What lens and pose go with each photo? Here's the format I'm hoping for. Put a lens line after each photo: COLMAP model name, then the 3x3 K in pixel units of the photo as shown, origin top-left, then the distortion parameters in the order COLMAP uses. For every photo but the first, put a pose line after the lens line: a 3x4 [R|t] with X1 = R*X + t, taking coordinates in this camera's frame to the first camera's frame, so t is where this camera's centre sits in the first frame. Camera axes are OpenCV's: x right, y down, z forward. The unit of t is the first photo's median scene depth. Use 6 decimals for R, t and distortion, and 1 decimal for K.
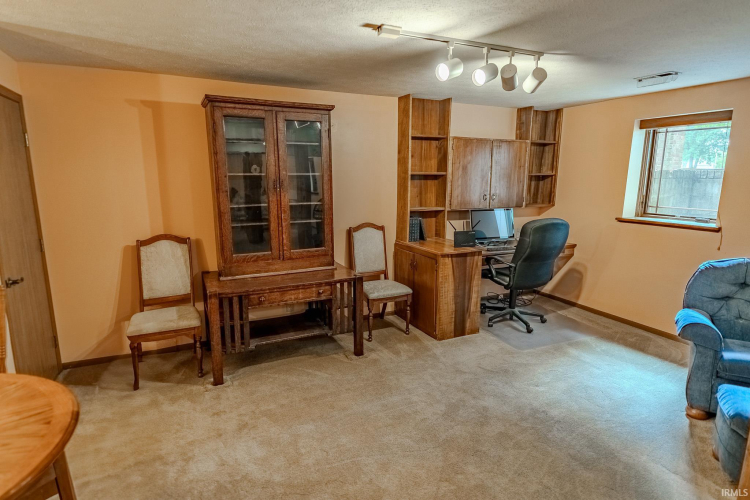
lens RADIAL K [[409.3, 0, 375.0], [0, 409.3, 249.1], [0, 0, 1]] dist [0.036657, -0.022013]
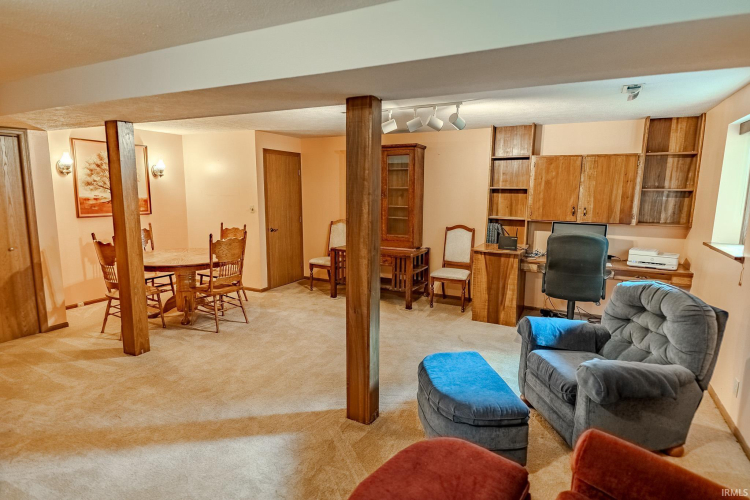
lens RADIAL K [[409.3, 0, 375.4], [0, 409.3, 250.1], [0, 0, 1]] dist [0.036657, -0.022013]
pose [[0.604934, 0.122812, -0.786748, 0.930968], [-0.154181, 0.987402, 0.035584, 0.012349], [0.781206, 0.099776, 0.616248, -0.023338]]
